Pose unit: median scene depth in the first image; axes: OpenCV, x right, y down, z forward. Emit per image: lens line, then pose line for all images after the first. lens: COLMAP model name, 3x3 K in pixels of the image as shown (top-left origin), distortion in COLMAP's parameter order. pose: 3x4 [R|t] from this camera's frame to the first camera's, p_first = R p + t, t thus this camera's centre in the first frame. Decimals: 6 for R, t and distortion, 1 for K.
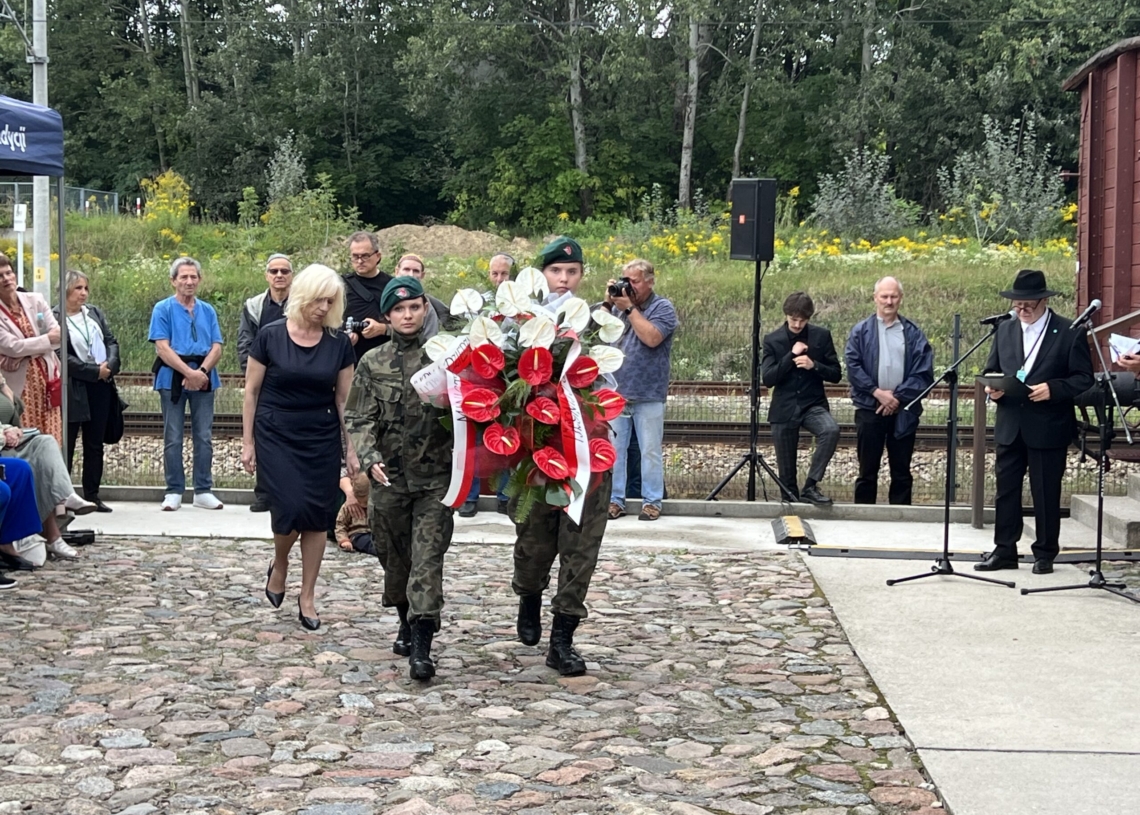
lens RADIAL K [[1905.4, 0, 587.5], [0, 1905.4, 425.6], [0, 0, 1]] dist [0.107683, 0.000000]
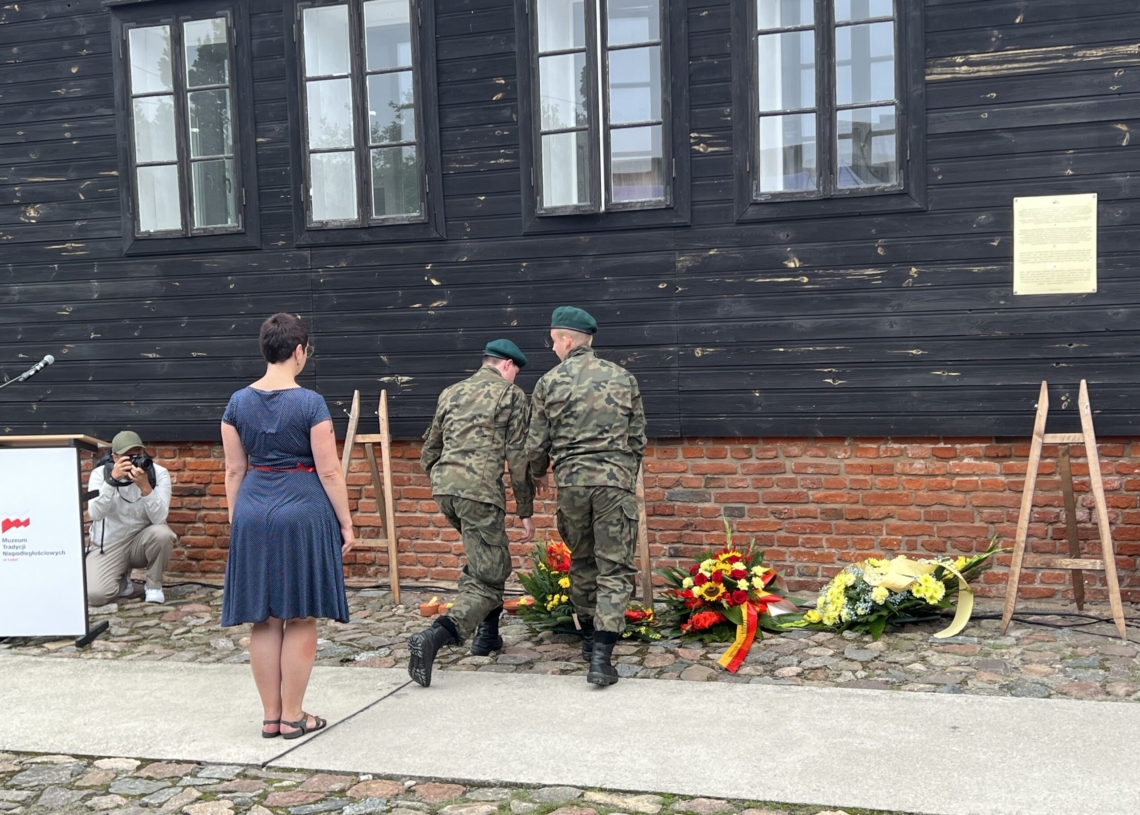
lens RADIAL K [[1428.9, 0, 579.5], [0, 1428.9, 415.8], [0, 0, 1]] dist [0.094940, 0.000000]
pose [[0.287187, -0.066506, 0.955563, -0.226460], [0.099667, 0.994247, 0.039245, -0.019171], [-0.952675, 0.083967, 0.292163, 0.226623]]
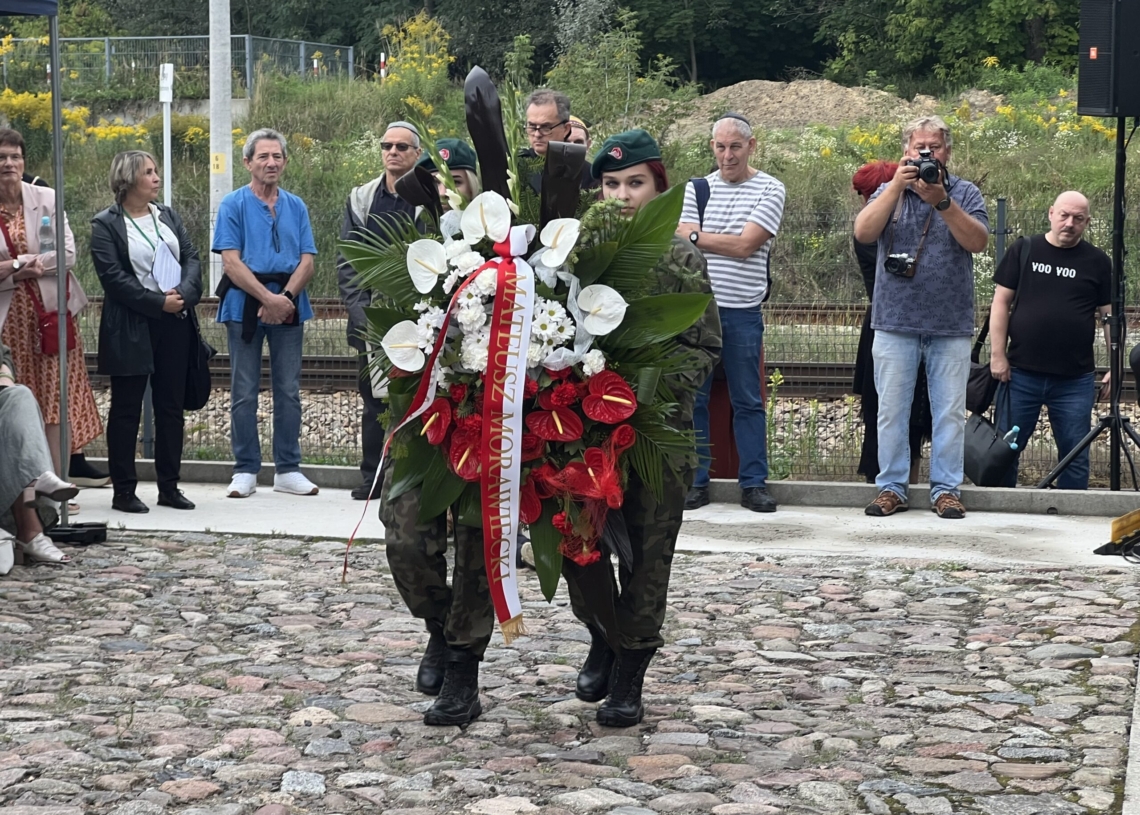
lens RADIAL K [[2775.0, 0, 538.4], [0, 2775.0, 397.1], [0, 0, 1]] dist [0.175040, 0.000000]
pose [[0.981085, 0.000751, -0.193574, 0.065642], [0.000684, 0.999973, 0.007345, 0.000867], [0.193575, -0.007339, 0.981058, 0.026580]]
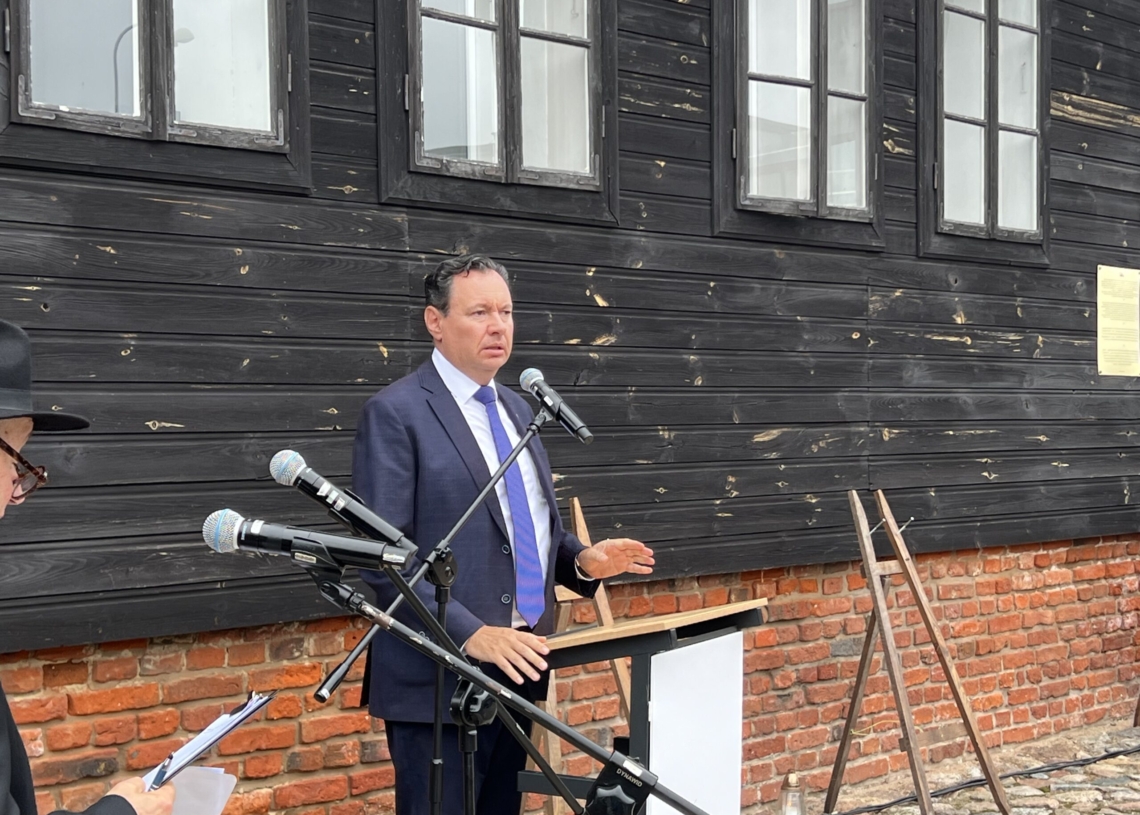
lens RADIAL K [[1873.9, 0, 584.1], [0, 1873.9, 432.6], [0, 0, 1]] dist [0.093425, 0.000000]
pose [[-0.760696, -0.004579, 0.649092, 0.032574], [0.050183, 0.996567, 0.065842, -0.052815], [-0.647165, 0.082659, -0.757855, 0.740897]]
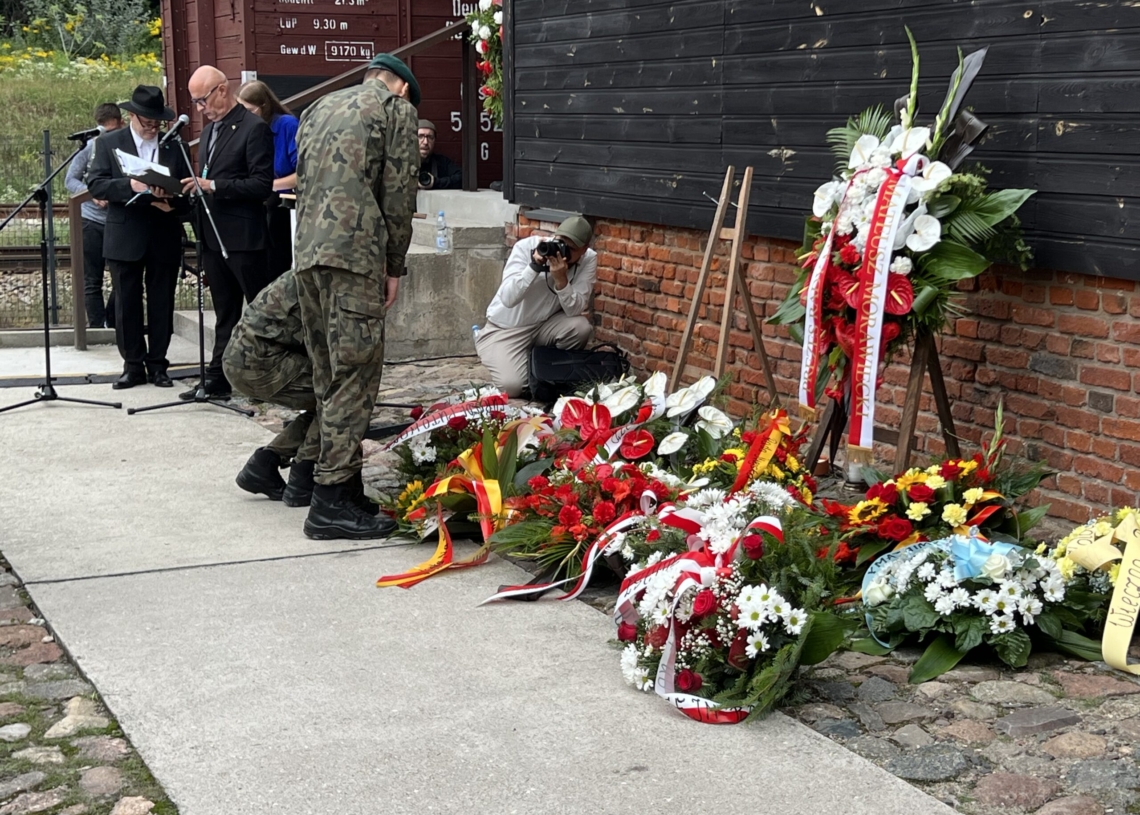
lens RADIAL K [[1873.9, 0, 591.1], [0, 1873.9, 429.8], [0, 0, 1]] dist [0.093425, 0.000000]
pose [[0.893683, -0.081410, 0.441252, 0.004861], [0.037254, 0.993470, 0.107840, -0.000572], [-0.447150, -0.079936, 0.890880, 0.010962]]
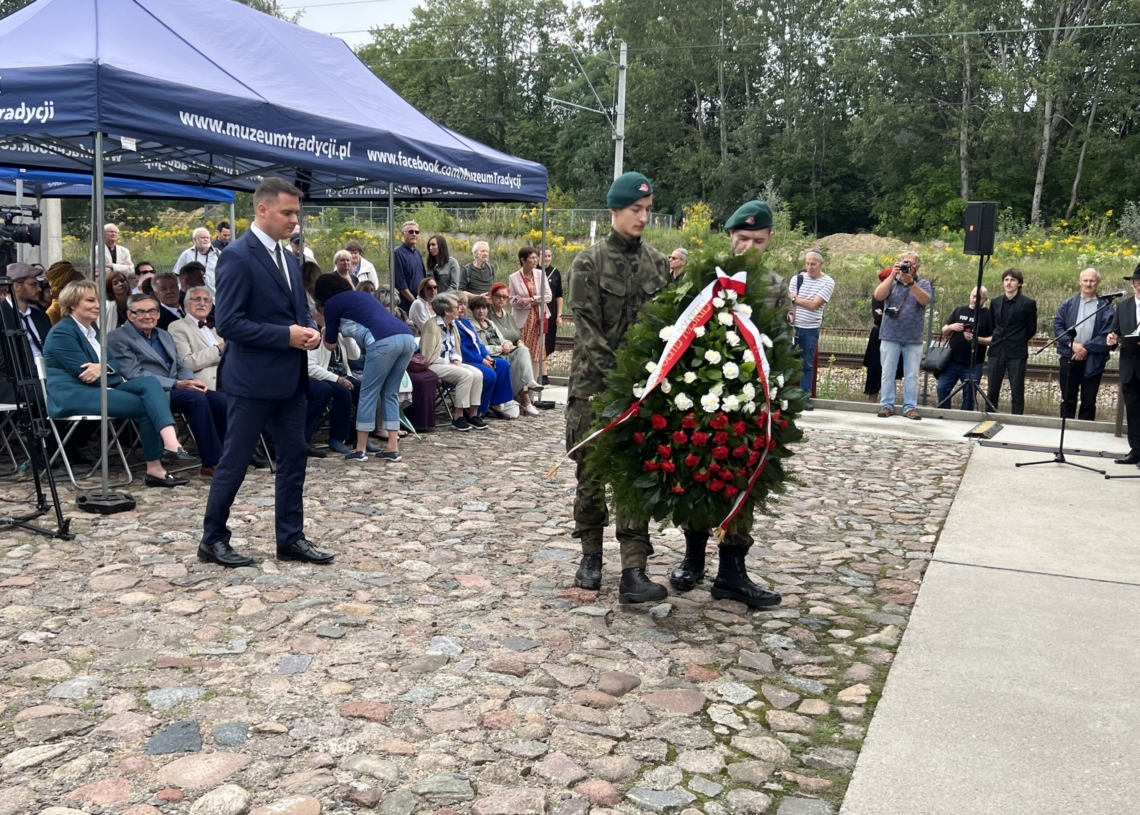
lens RADIAL K [[1138.4, 0, 539.0], [0, 1138.4, 434.7], [0, 0, 1]] dist [-0.006636, 0.000000]
pose [[0.929923, 0.070018, -0.361028, 0.081417], [-0.044675, 0.995945, 0.078082, 0.002118], [0.365032, -0.056481, 0.929280, 0.003640]]
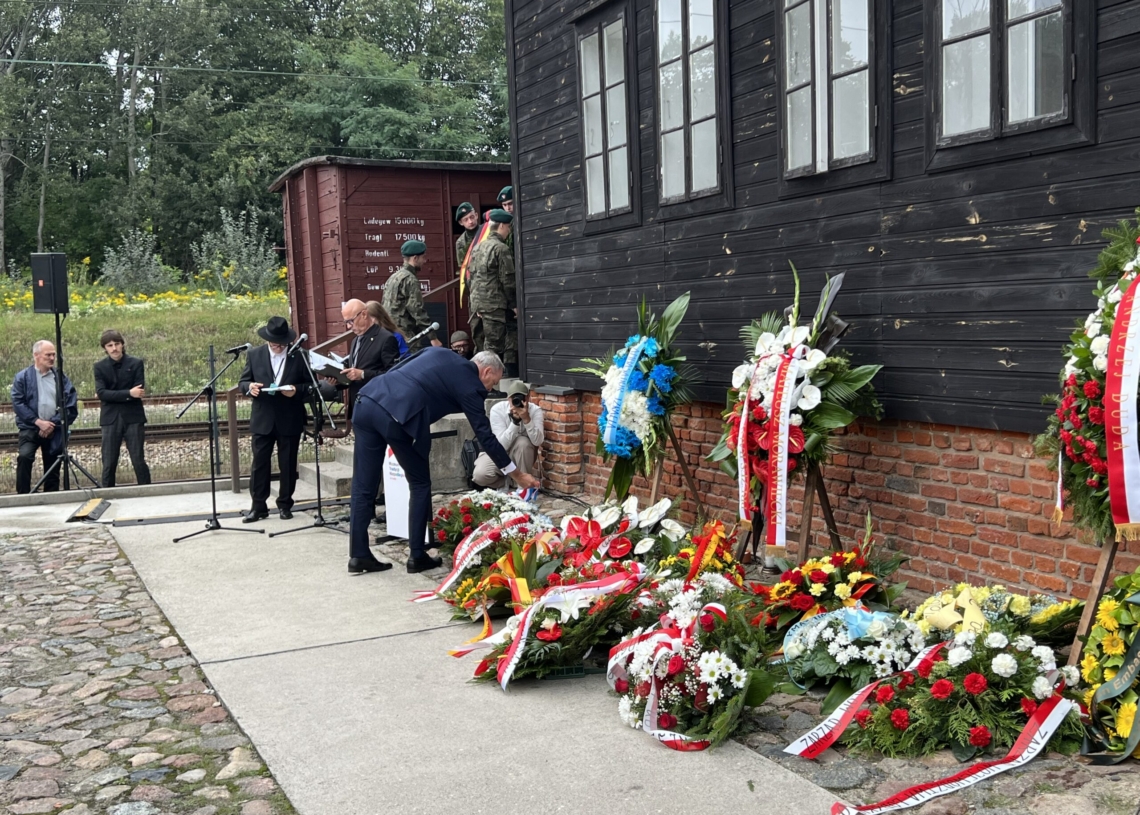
lens RADIAL K [[1256.1, 0, 579.9], [0, 1256.1, 421.8], [0, 0, 1]] dist [0.060742, 0.000000]
pose [[0.889594, -0.077854, 0.450069, 0.006581], [0.074343, 0.996907, 0.025503, -0.004169], [-0.450662, 0.010772, 0.892630, 0.020597]]
